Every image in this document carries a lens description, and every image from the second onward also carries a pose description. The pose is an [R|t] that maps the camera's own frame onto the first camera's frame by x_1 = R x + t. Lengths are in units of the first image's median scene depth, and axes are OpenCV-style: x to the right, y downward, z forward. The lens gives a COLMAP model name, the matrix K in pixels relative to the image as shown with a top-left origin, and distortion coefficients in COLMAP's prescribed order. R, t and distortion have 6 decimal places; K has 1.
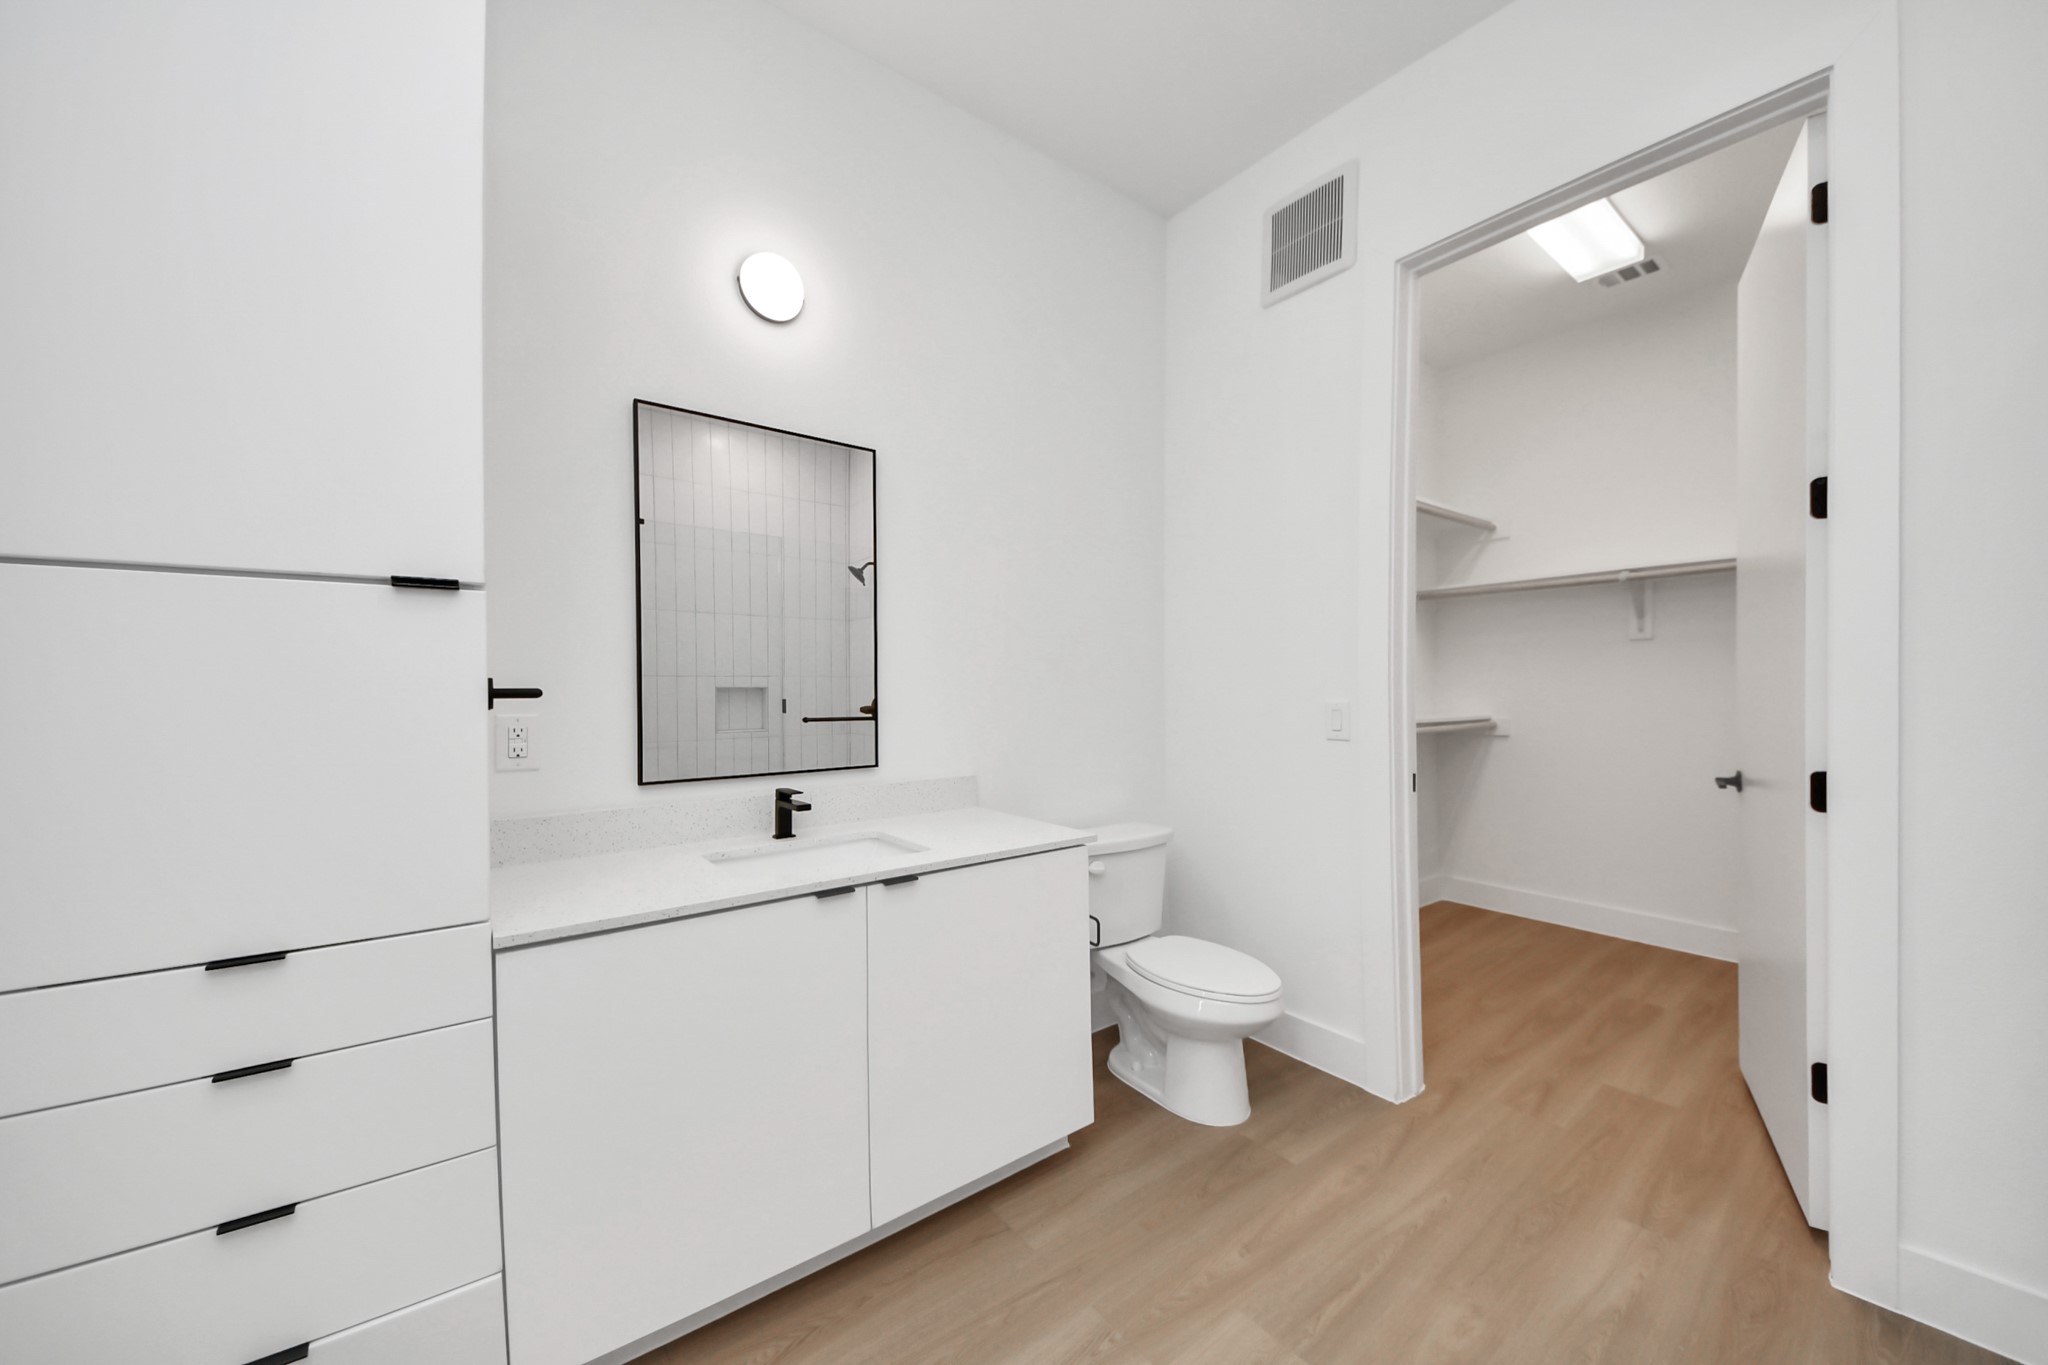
lens RADIAL K [[745.3, 0, 1026.6], [0, 745.3, 688.9], [0, 0, 1]] dist [0.024737, -0.011368]
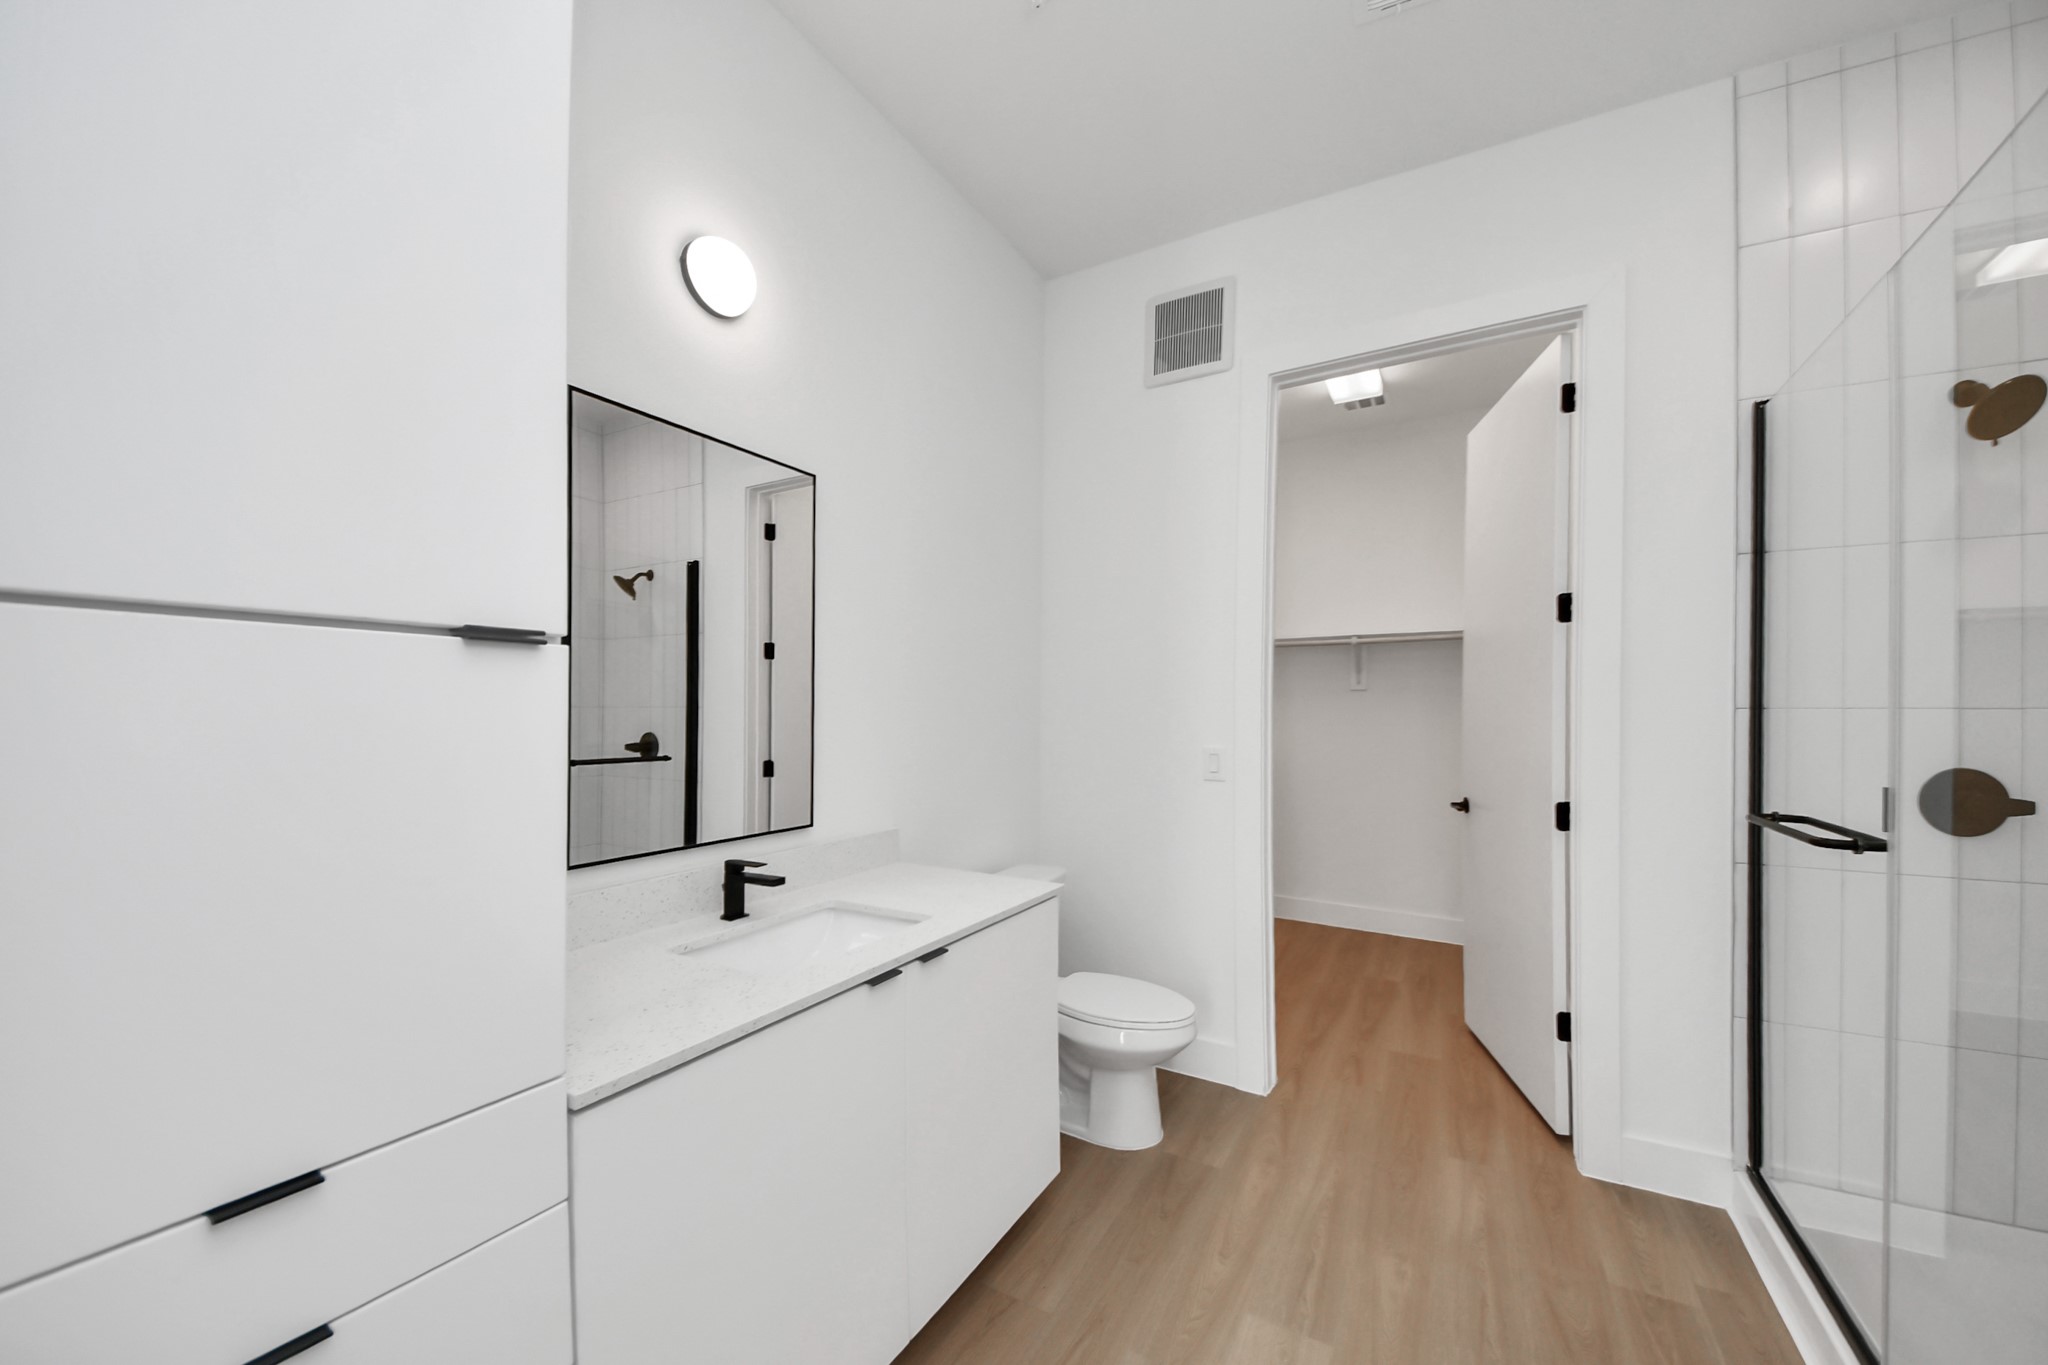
lens RADIAL K [[760.7, 0, 1026.3], [0, 760.7, 702.2], [0, 0, 1]] dist [0.028345, -0.011858]
pose [[0.923504, 0.013894, 0.383337, -0.320794], [-0.008877, 0.999850, -0.014854, -0.035450], [-0.383486, 0.010315, 0.923489, 0.048878]]
